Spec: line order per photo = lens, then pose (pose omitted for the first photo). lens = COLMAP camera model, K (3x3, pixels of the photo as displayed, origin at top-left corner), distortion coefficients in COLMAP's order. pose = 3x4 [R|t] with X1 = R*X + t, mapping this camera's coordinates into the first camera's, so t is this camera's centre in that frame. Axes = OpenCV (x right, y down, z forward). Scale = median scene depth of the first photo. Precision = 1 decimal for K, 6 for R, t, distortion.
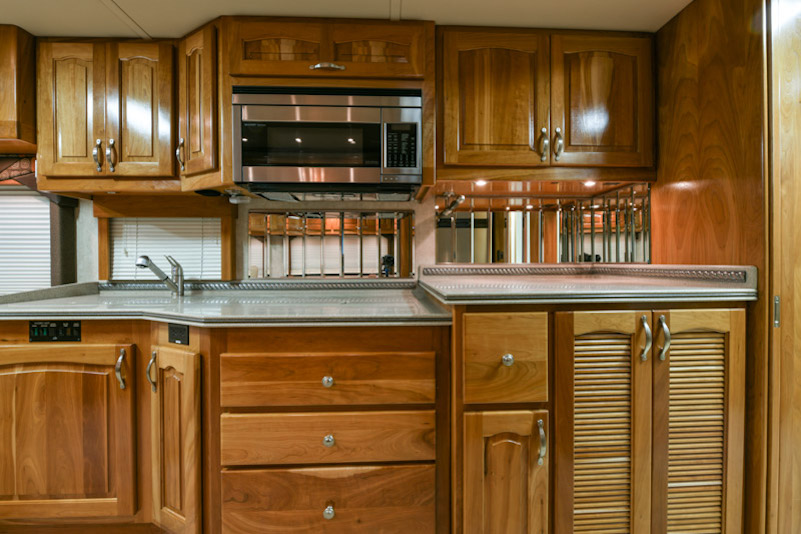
lens RADIAL K [[320.1, 0, 404.9], [0, 320.1, 262.8], [0, 0, 1]] dist [-0.013786, -0.000216]
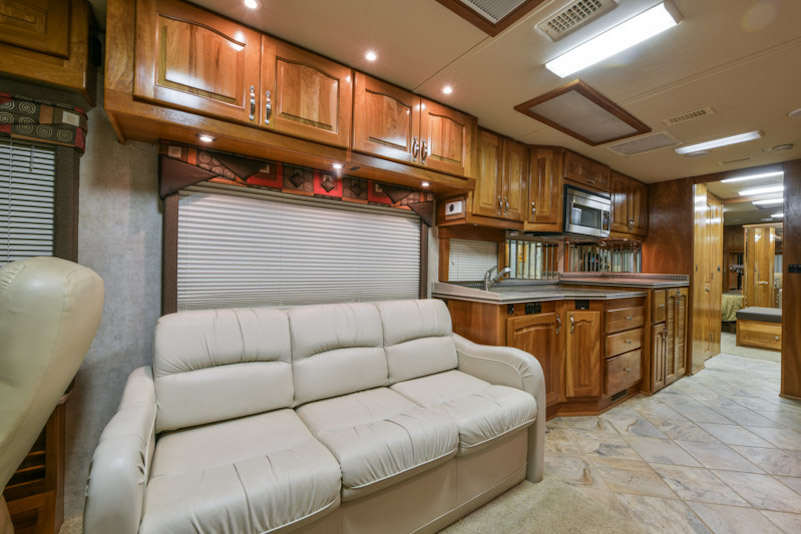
lens RADIAL K [[325.8, 0, 405.5], [0, 325.8, 265.2], [0, 0, 1]] dist [-0.000730, -0.000640]
pose [[0.846448, 0.019362, 0.532119, -2.787300], [-0.019028, 0.999800, -0.006112, -0.008904], [-0.532131, -0.004952, 0.846647, -0.229162]]
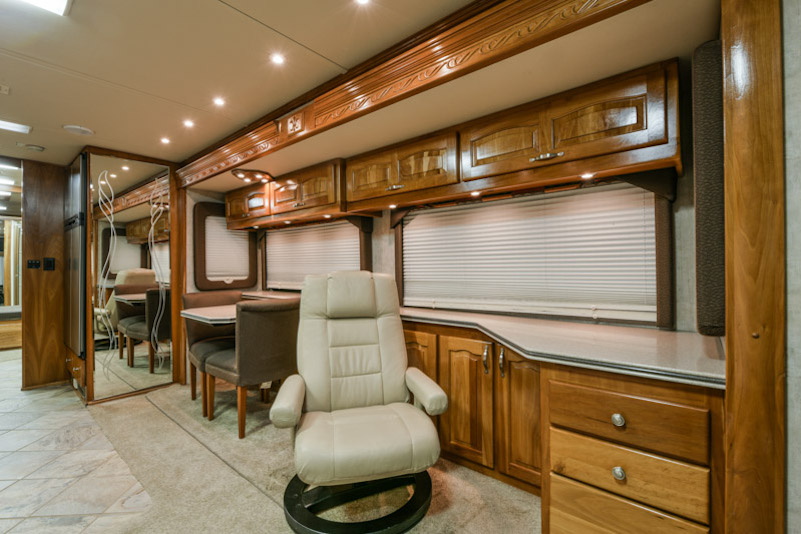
lens RADIAL K [[355.0, 0, 404.4], [0, 355.0, 264.2], [0, 0, 1]] dist [-0.003682, -0.000862]
pose [[-0.726950, 0.010538, 0.686609, -3.074224], [0.011953, 0.999925, -0.002691, -0.016494], [-0.686586, 0.006251, -0.727022, 0.290325]]
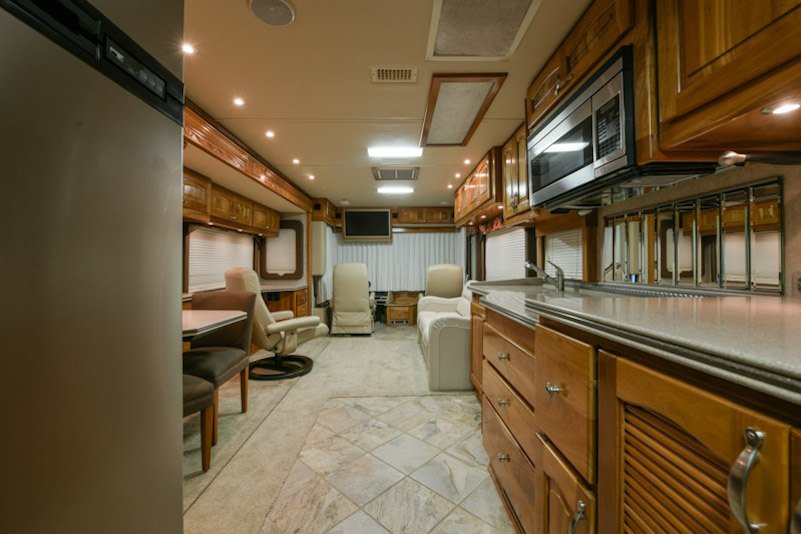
lens RADIAL K [[320.4, 0, 400.5], [0, 320.4, 267.0], [0, 0, 1]] dist [-0.023174, 0.000278]
pose [[-0.041580, 0.005170, -0.999122, 0.929001], [-0.000090, 0.999987, 0.005178, -0.001632], [0.999135, 0.000305, -0.041579, 0.561164]]
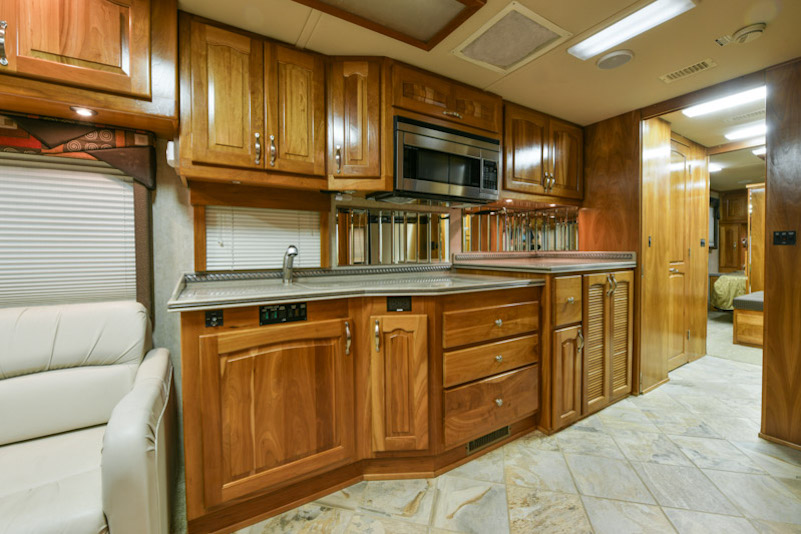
lens RADIAL K [[320.8, 0, 400.8], [0, 320.8, 257.7], [0, 0, 1]] dist [-0.017273, -0.000127]
pose [[0.881677, -0.012954, 0.471676, -1.279370], [0.006403, 0.999860, 0.015491, 0.006699], [-0.471811, -0.010638, 0.881636, -0.186274]]
